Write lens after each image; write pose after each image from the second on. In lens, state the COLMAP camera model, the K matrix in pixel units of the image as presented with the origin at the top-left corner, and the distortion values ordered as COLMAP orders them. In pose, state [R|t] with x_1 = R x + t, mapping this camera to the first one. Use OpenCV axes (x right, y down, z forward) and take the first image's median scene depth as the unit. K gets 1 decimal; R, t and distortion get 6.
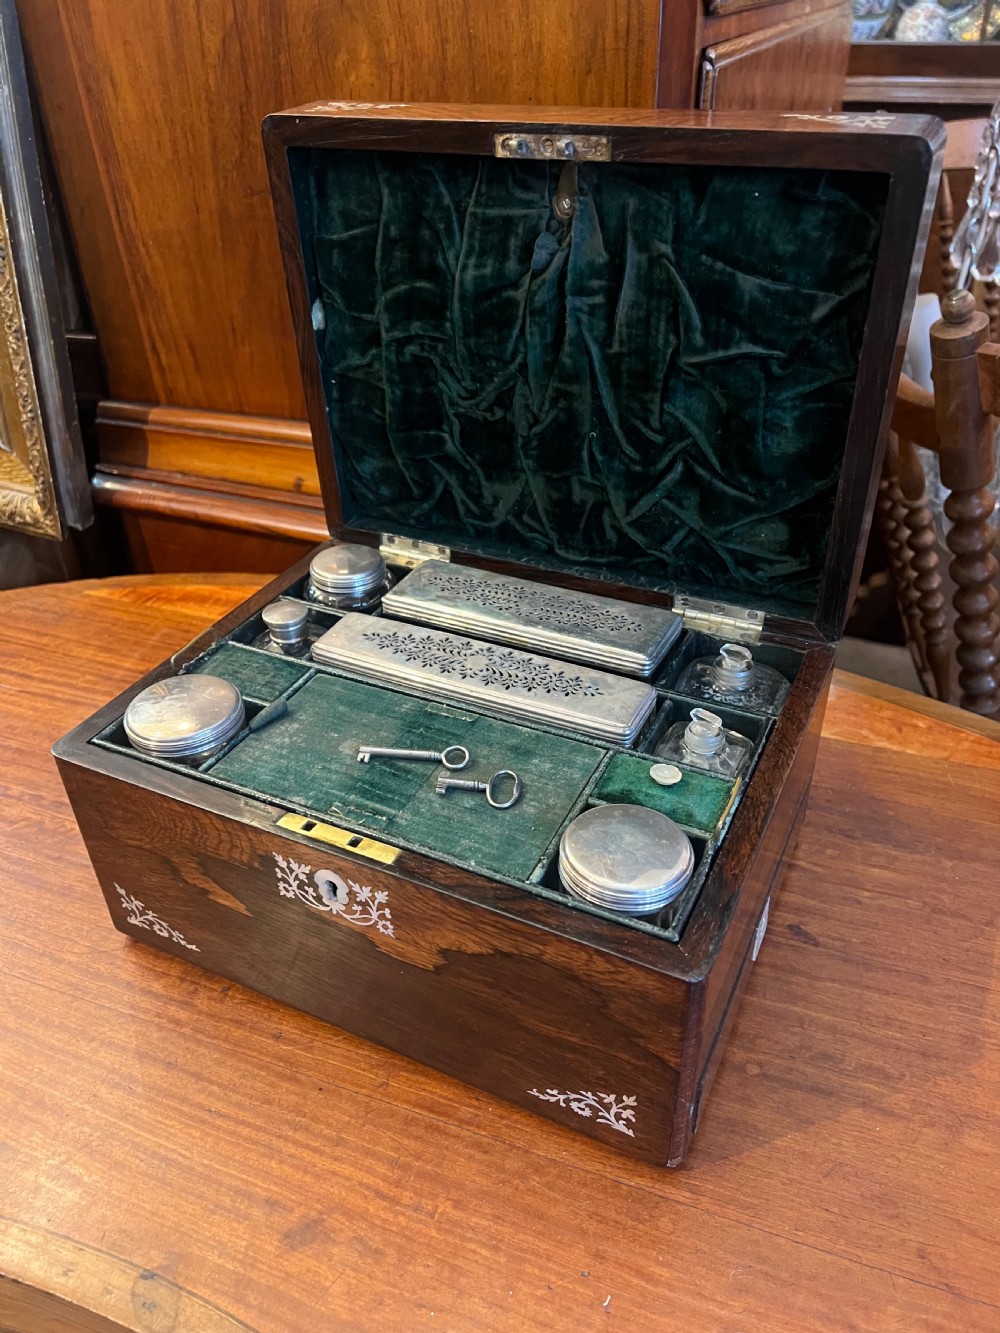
lens RADIAL K [[988.1, 0, 493.2], [0, 988.1, 674.2], [0, 0, 1]] dist [0.080641, -0.123659]
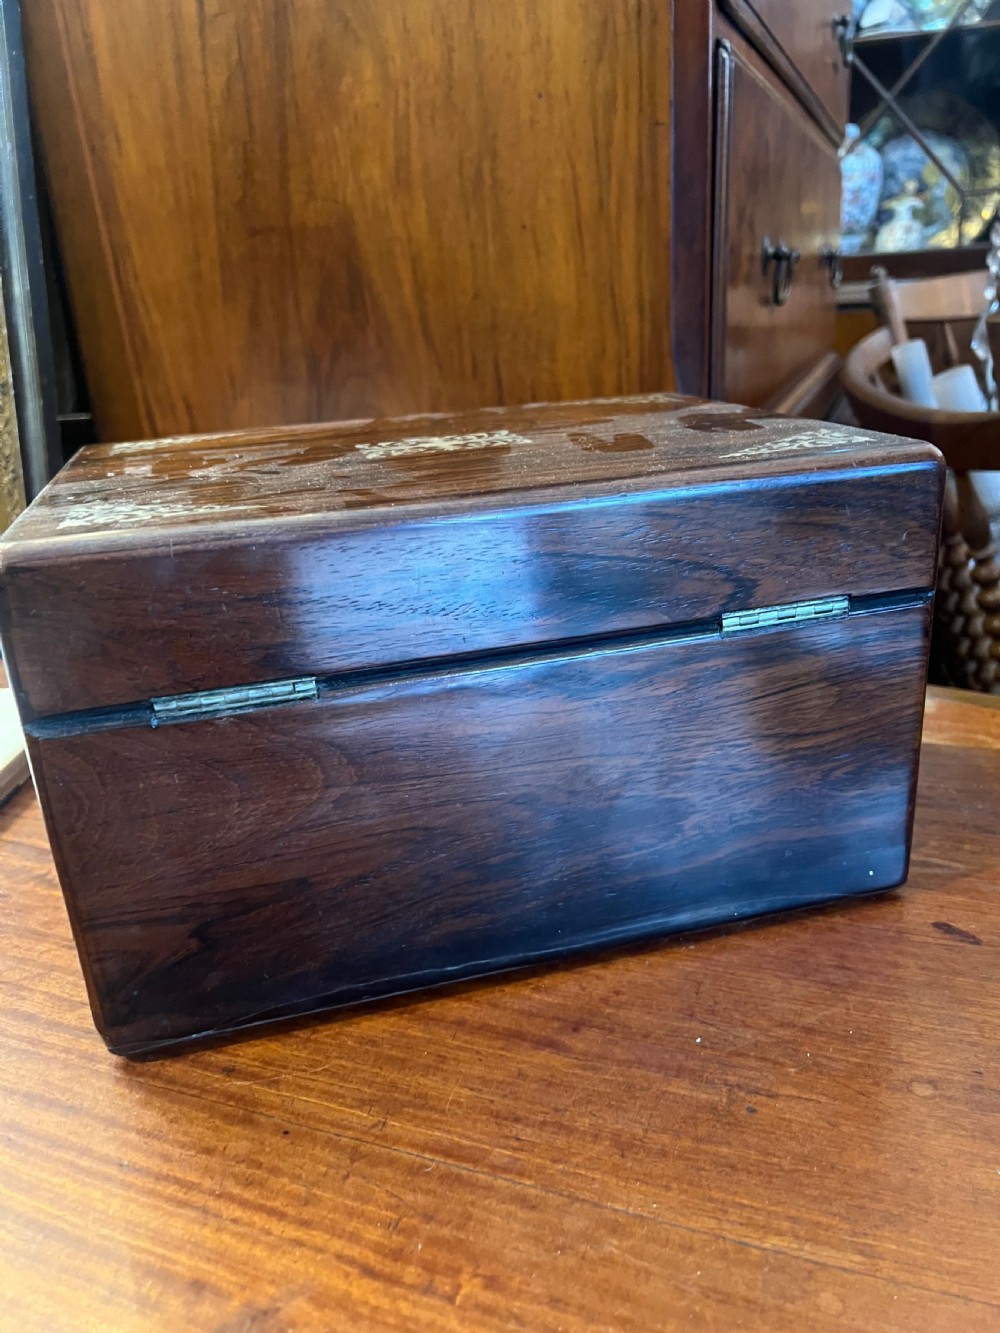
lens RADIAL K [[1003.8, 0, 493.0], [0, 1003.8, 683.2], [0, 0, 1]] dist [-0.004360, -0.001532]
pose [[0.999505, -0.027473, -0.015300, -0.013186], [0.023198, 0.972659, -0.231075, 0.274464], [0.021230, 0.230606, 0.972816, 0.266455]]
